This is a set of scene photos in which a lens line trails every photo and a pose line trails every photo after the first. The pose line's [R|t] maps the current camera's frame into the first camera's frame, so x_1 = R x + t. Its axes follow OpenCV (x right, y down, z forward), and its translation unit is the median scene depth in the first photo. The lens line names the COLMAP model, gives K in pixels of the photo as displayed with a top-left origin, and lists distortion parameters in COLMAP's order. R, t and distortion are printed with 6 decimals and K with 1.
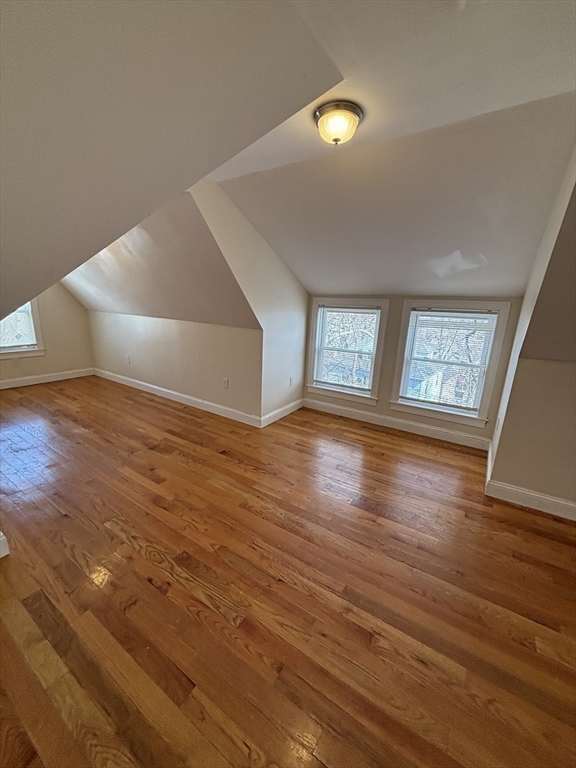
lens RADIAL K [[307.3, 0, 288.0], [0, 307.3, 378.1], [0, 0, 1]] dist [-0.001952, 0.001574]
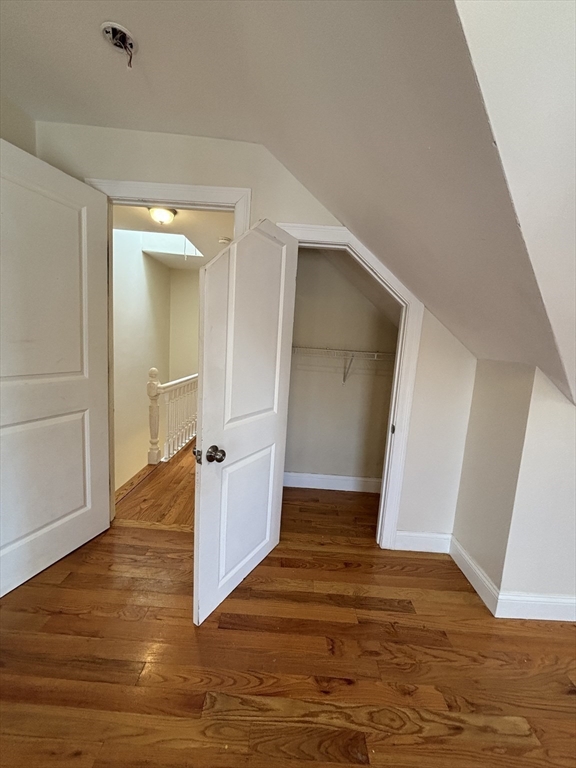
lens RADIAL K [[307.3, 0, 286.8], [0, 307.3, 383.3], [0, 0, 1]] dist [-0.001952, 0.001574]
pose [[-0.836972, -0.019325, -0.546905, 0.068416], [-0.226124, 0.922283, 0.313467, -0.144164], [0.498344, 0.386032, -0.776294, 0.846021]]
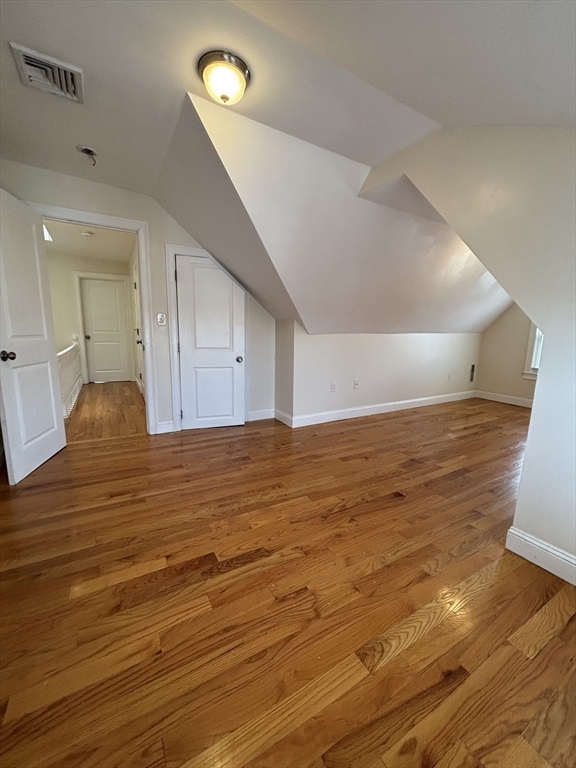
lens RADIAL K [[307.3, 0, 289.7], [0, 307.3, 379.3], [0, 0, 1]] dist [-0.001952, 0.001574]
pose [[-0.437406, 0.097081, -0.894008, 0.688379], [-0.254238, 0.940247, 0.226492, -0.151630], [0.862577, 0.326360, -0.386588, 1.257263]]
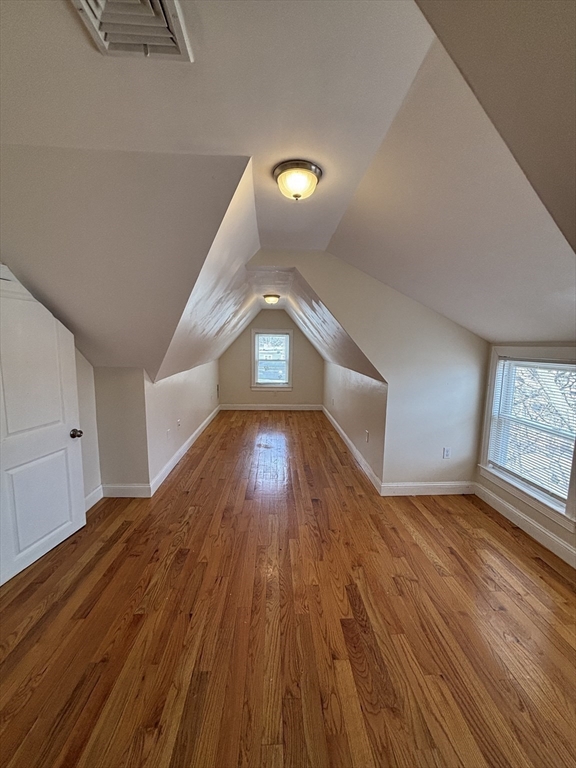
lens RADIAL K [[307.3, 0, 290.1], [0, 307.3, 381.5], [0, 0, 1]] dist [-0.001952, 0.001574]
pose [[0.591911, 0.069241, -0.803023, 0.668027], [-0.186559, 0.981017, -0.052924, -0.088909], [0.784115, 0.181138, 0.593593, 0.353424]]
